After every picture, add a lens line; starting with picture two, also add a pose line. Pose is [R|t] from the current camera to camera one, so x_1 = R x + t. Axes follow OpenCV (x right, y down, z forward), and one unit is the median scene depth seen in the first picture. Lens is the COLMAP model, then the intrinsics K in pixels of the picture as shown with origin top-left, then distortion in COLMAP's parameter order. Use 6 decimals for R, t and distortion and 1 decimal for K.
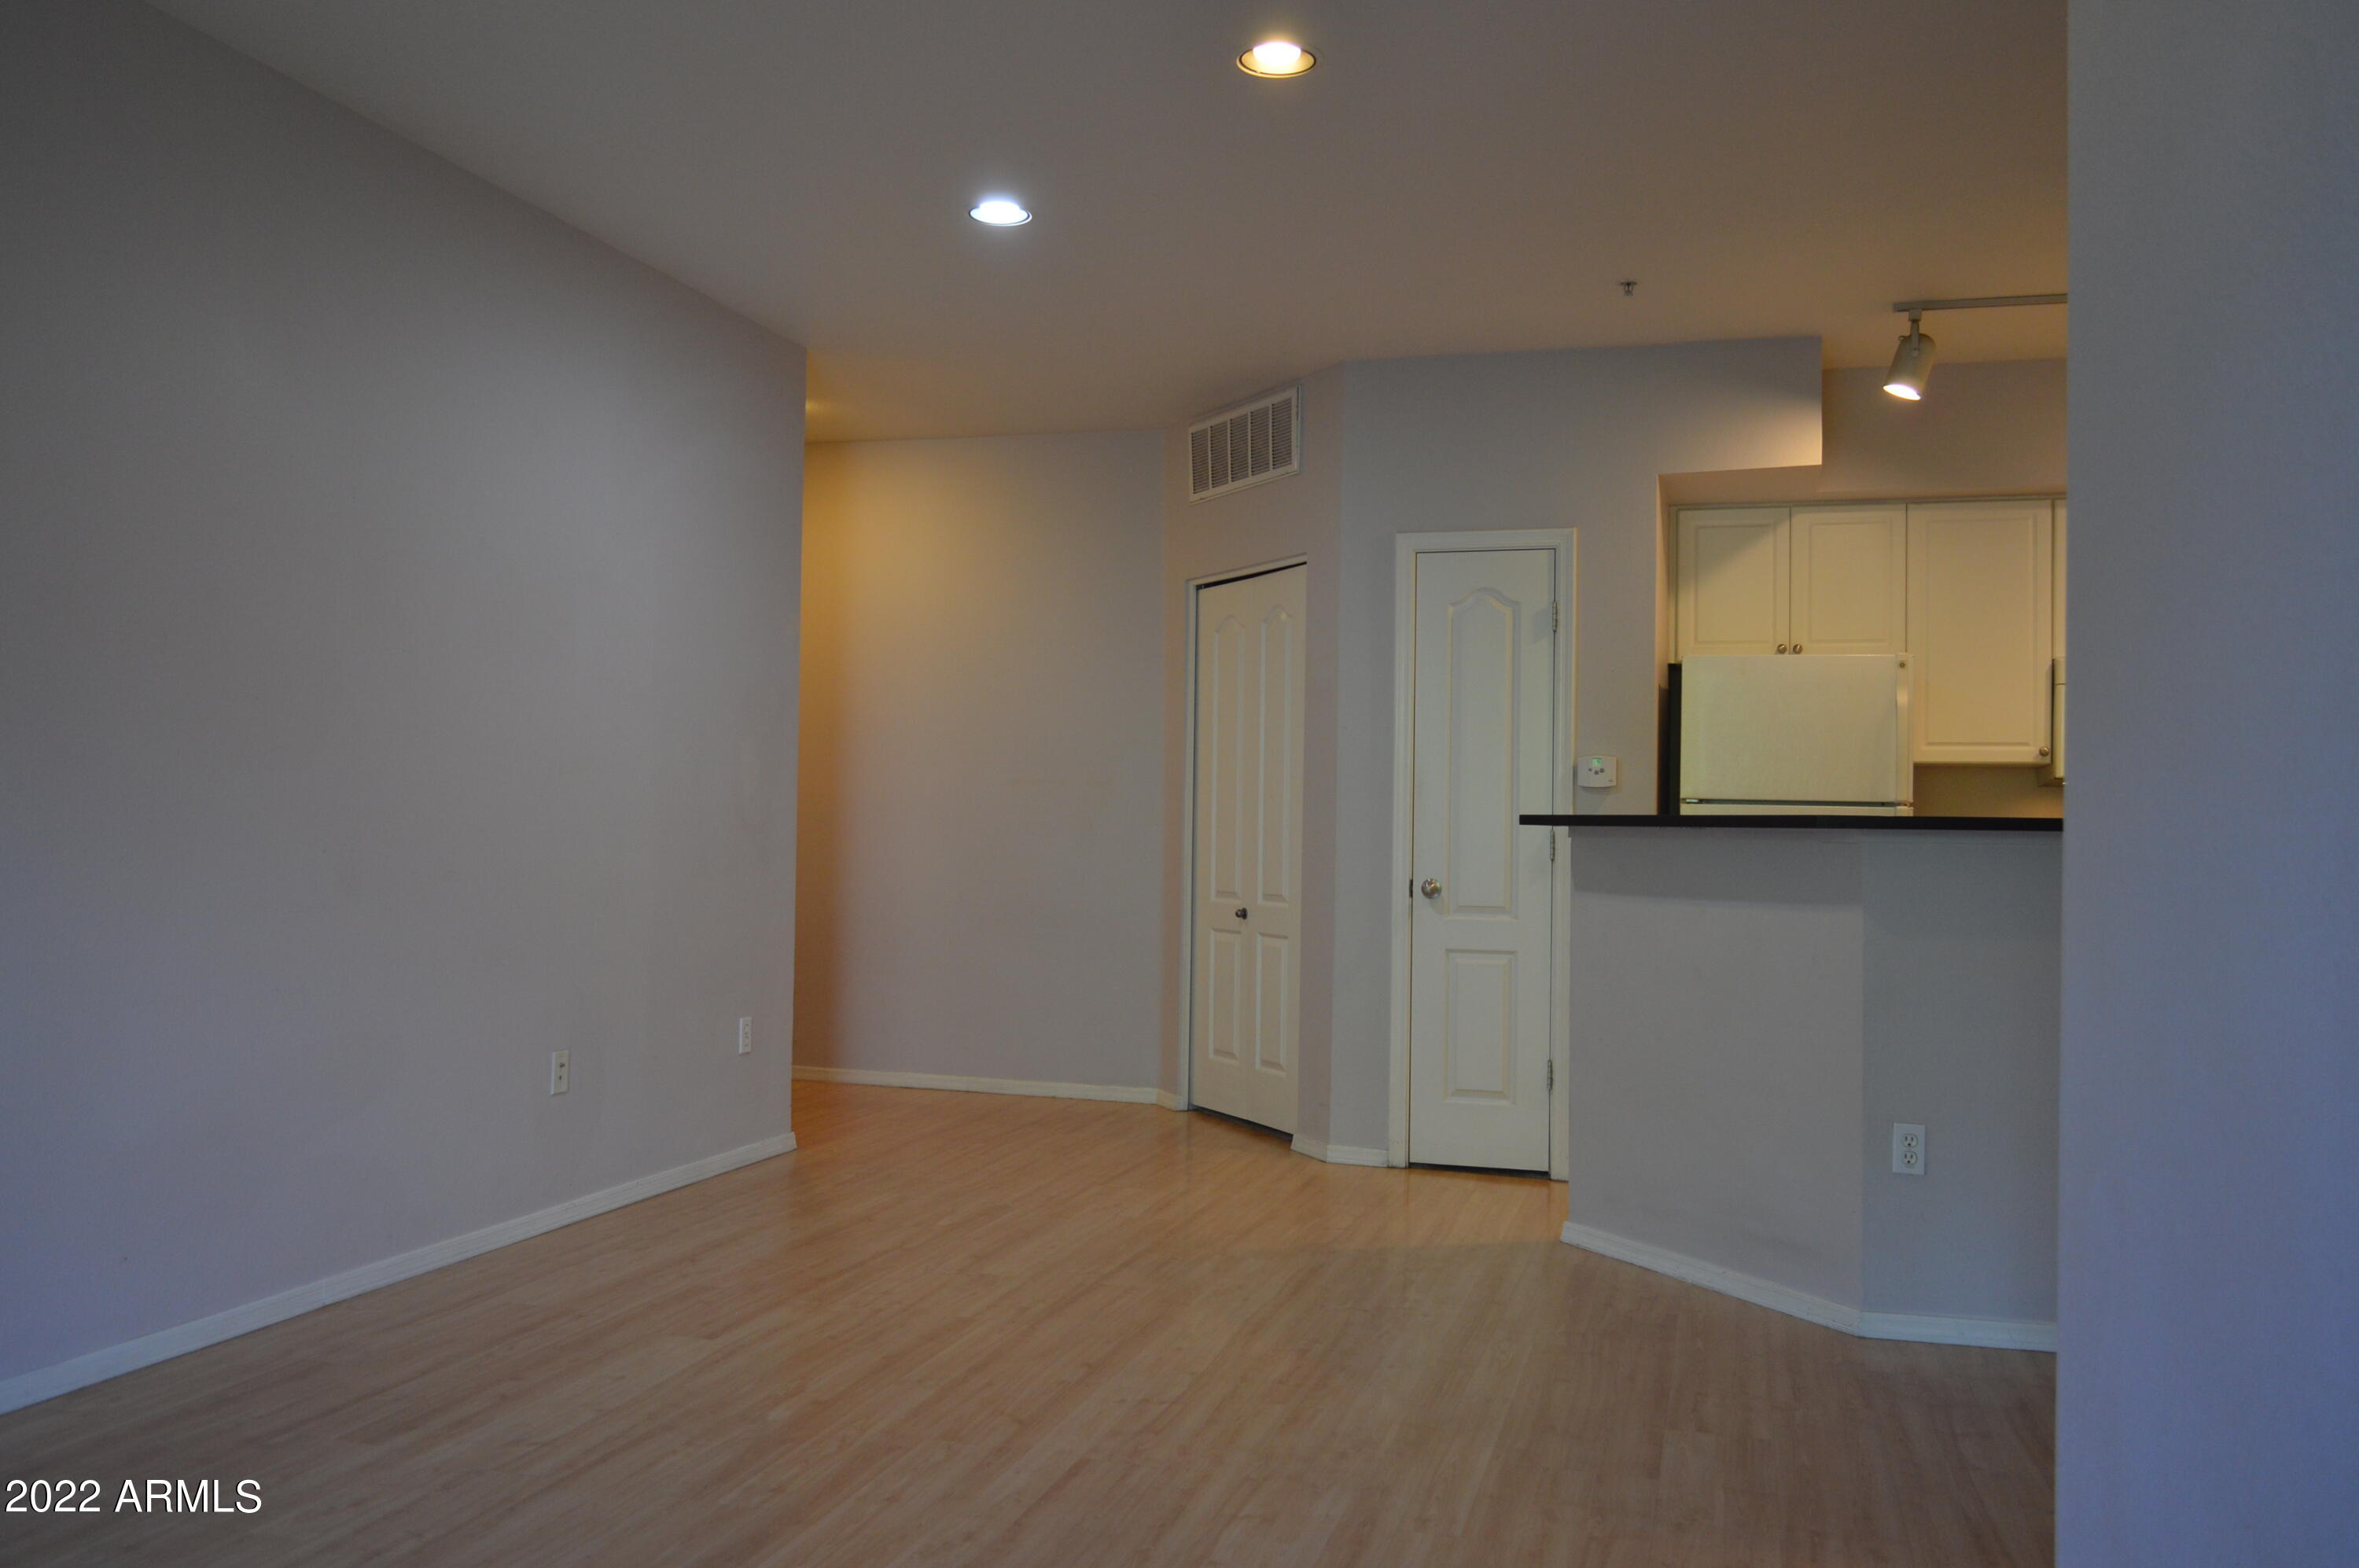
lens RADIAL K [[1885.3, 0, 1179.5], [0, 1885.3, 784.0], [0, 0, 1]] dist [-0.002622, 0.001074]
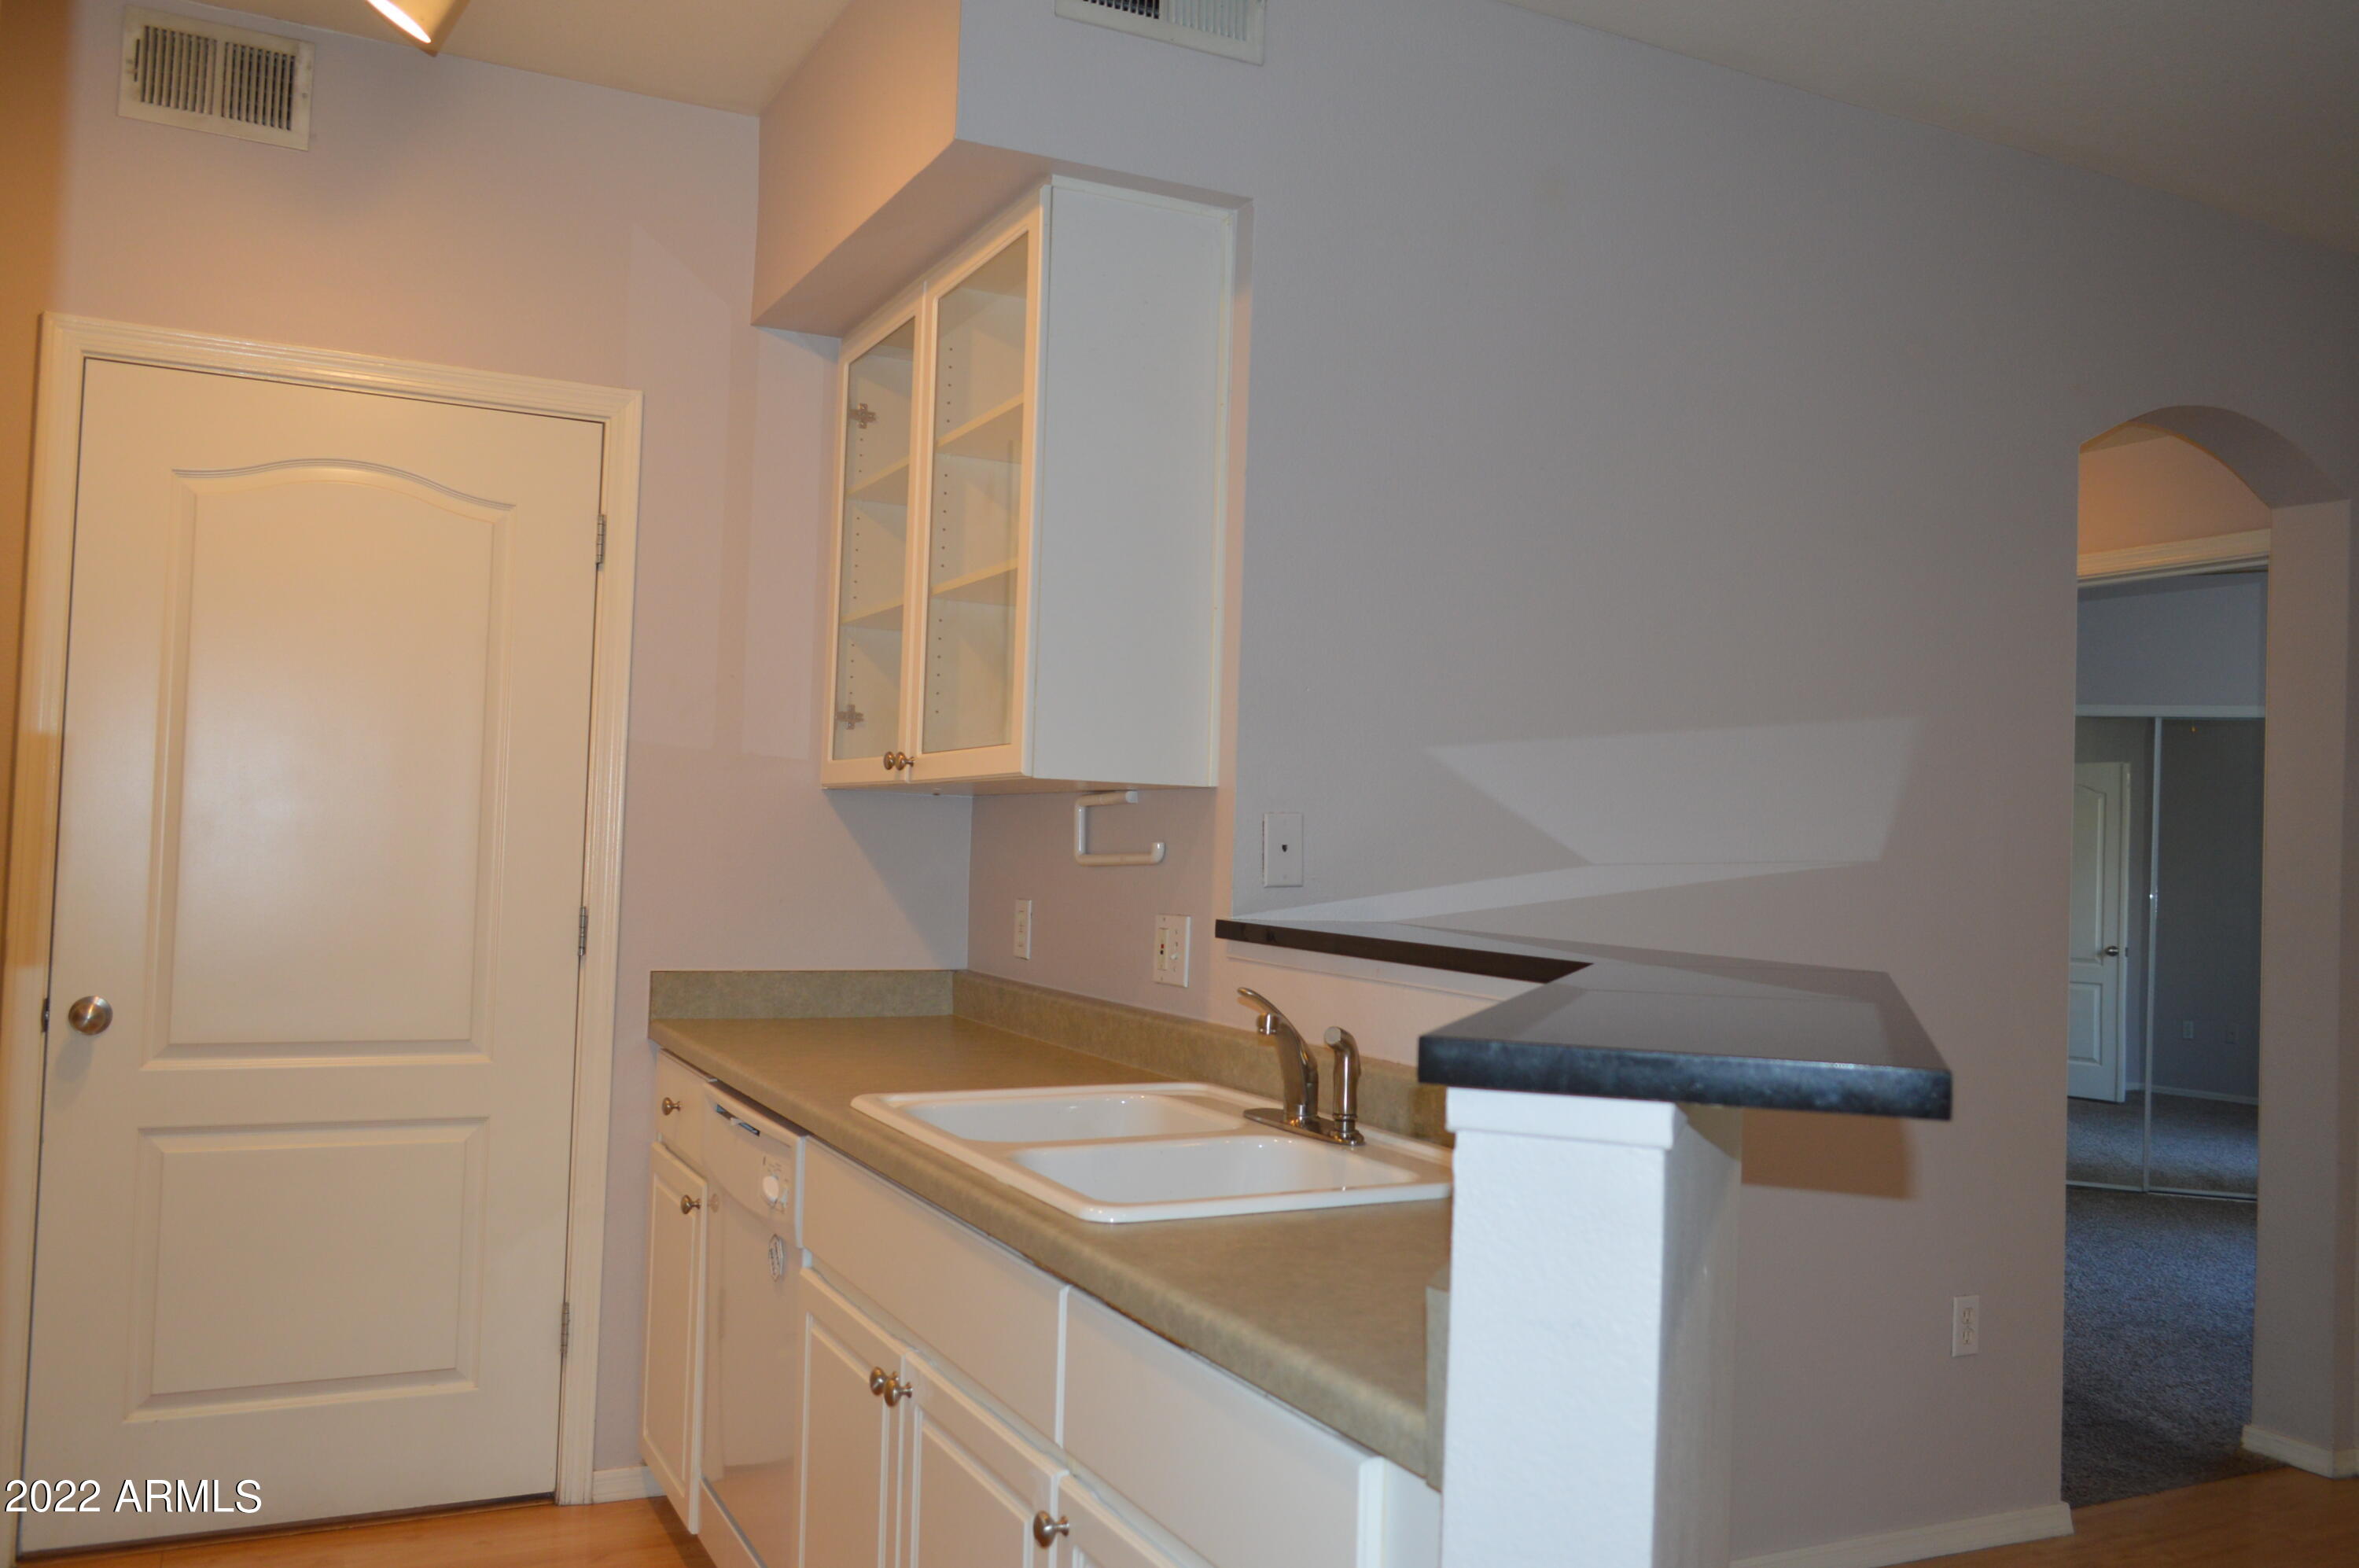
lens RADIAL K [[1885.3, 0, 1179.5], [0, 1885.3, 784.0], [0, 0, 1]] dist [-0.002622, 0.001074]
pose [[-0.692901, -0.019893, 0.720759, 0.032138], [-0.064148, 0.997356, -0.034142, 0.005729], [-0.718174, -0.069892, -0.692345, 1.504368]]
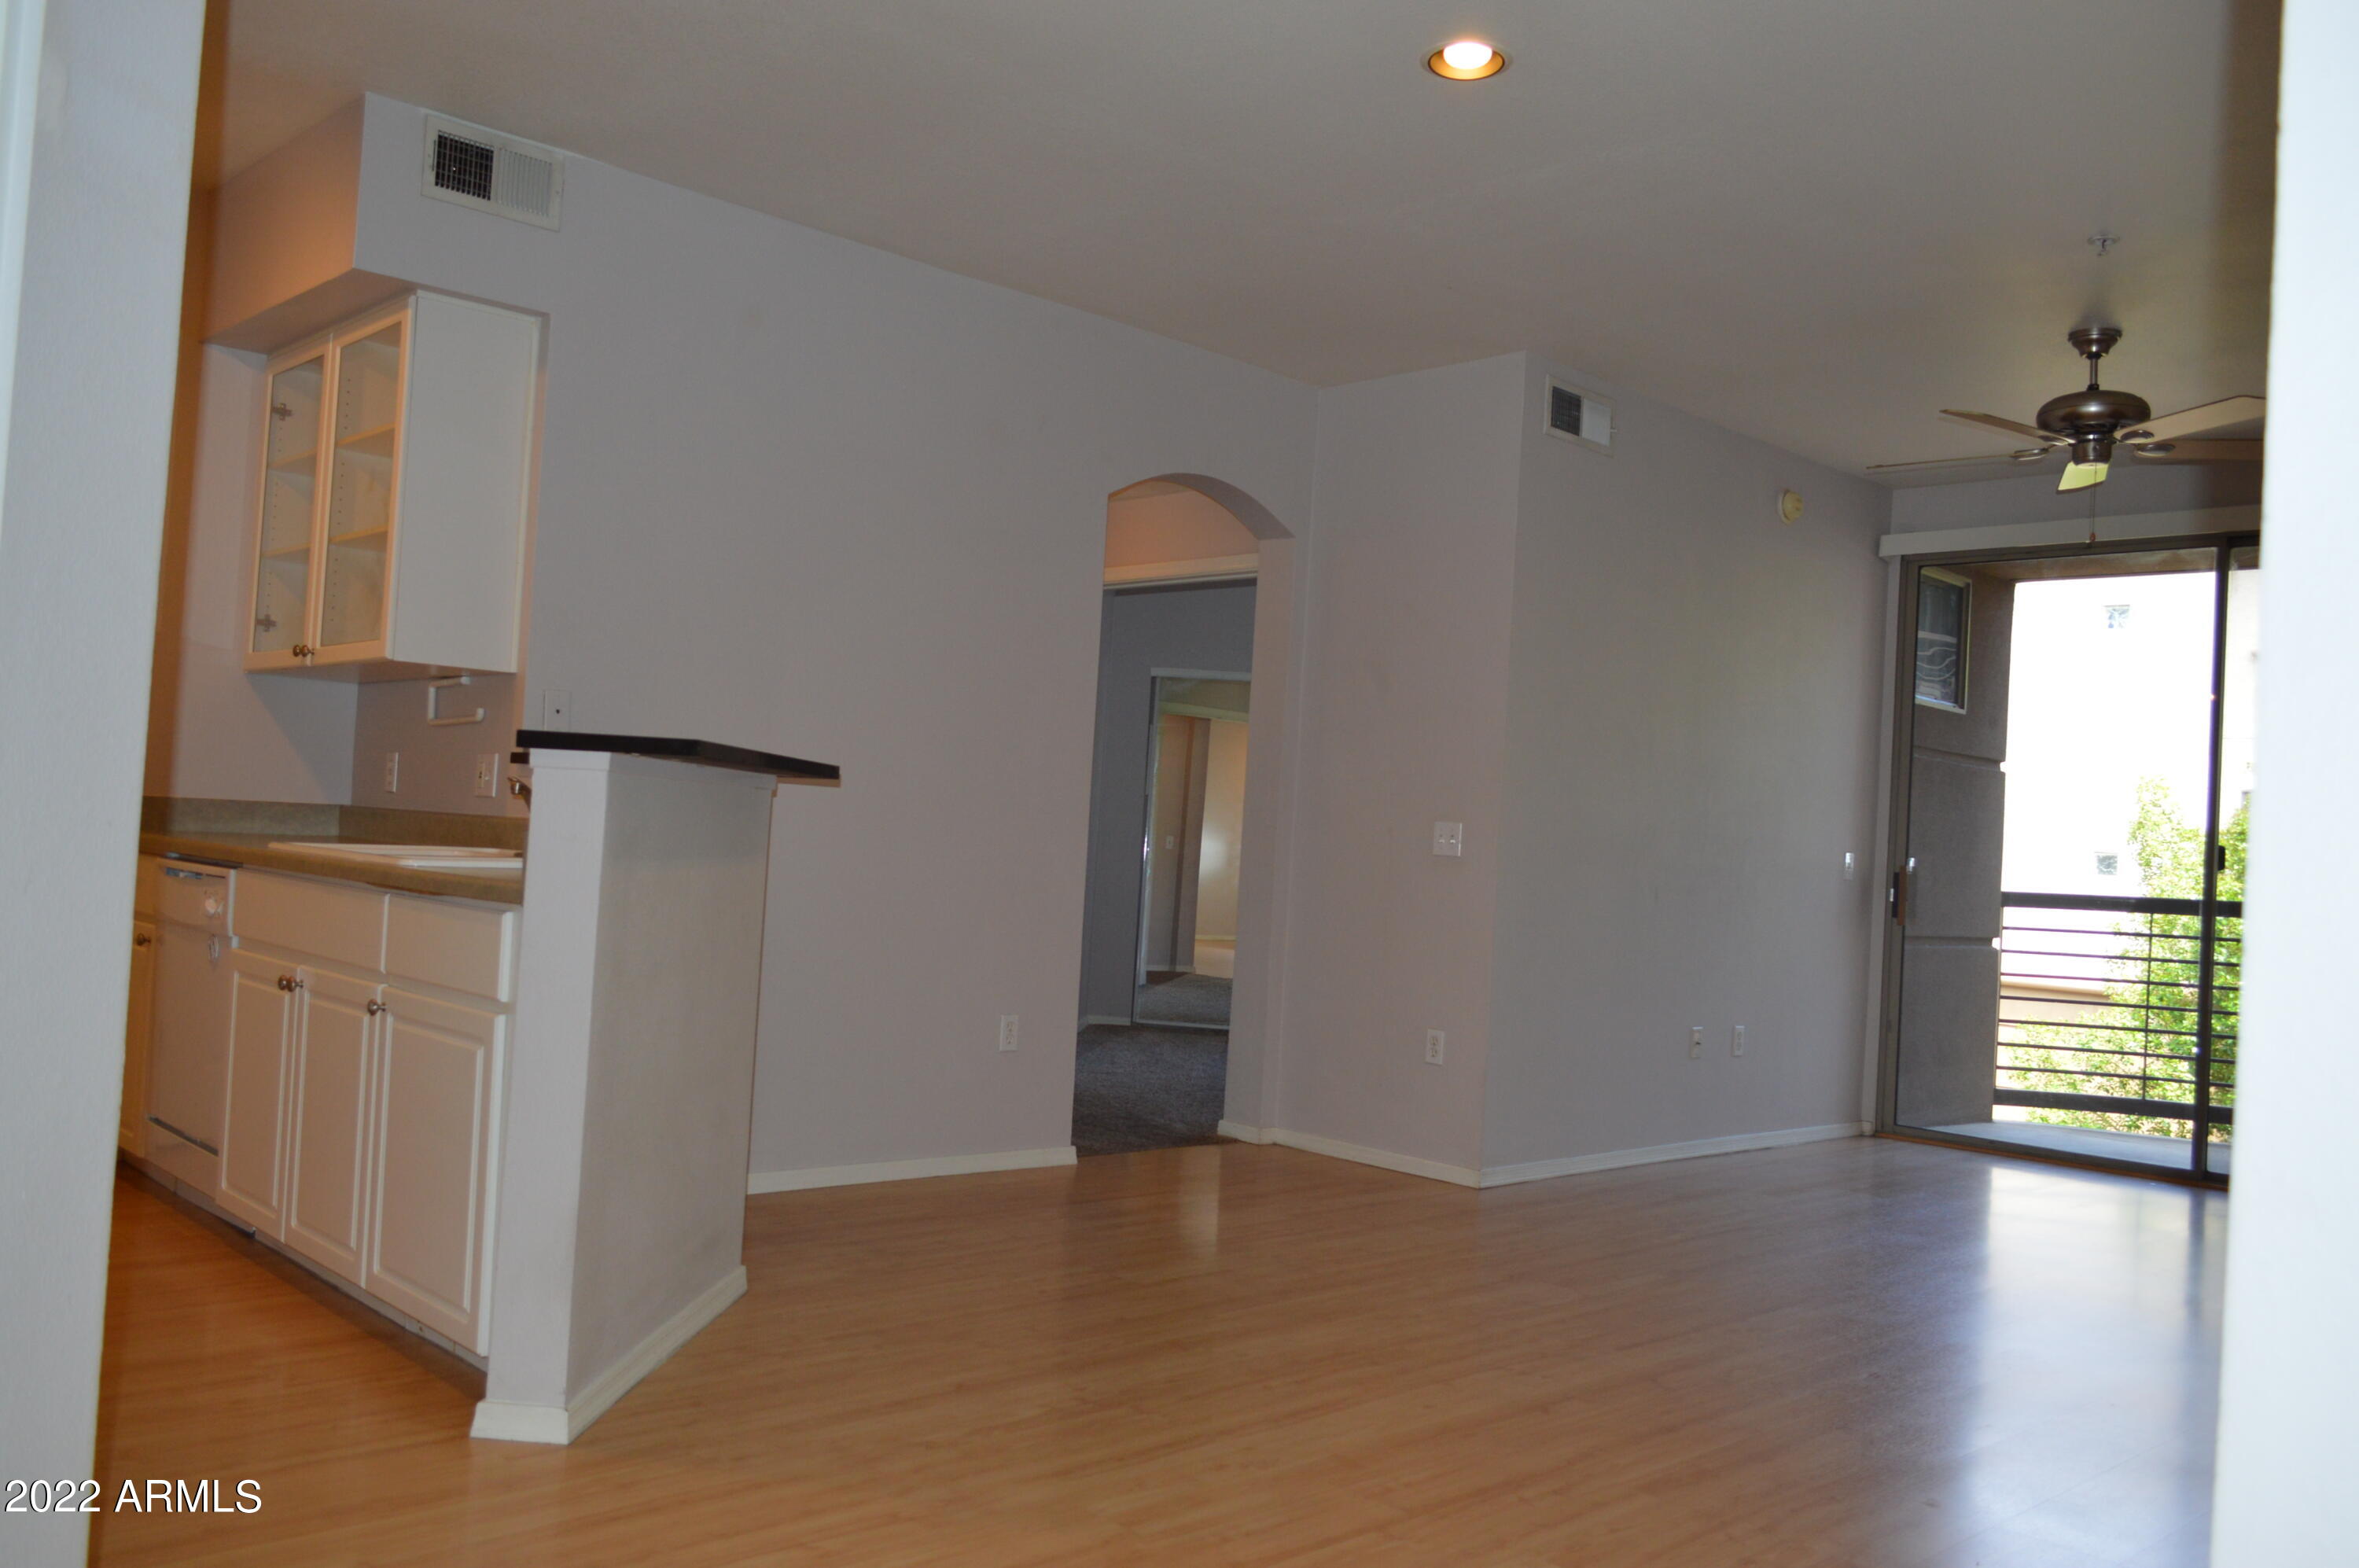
lens RADIAL K [[1885.3, 0, 1179.5], [0, 1885.3, 784.0], [0, 0, 1]] dist [-0.002622, 0.001074]
pose [[-0.869173, -0.055118, 0.491426, -0.299907], [-0.085461, 0.995559, -0.039491, 0.048800], [-0.487067, -0.076322, -0.870024, 1.740159]]
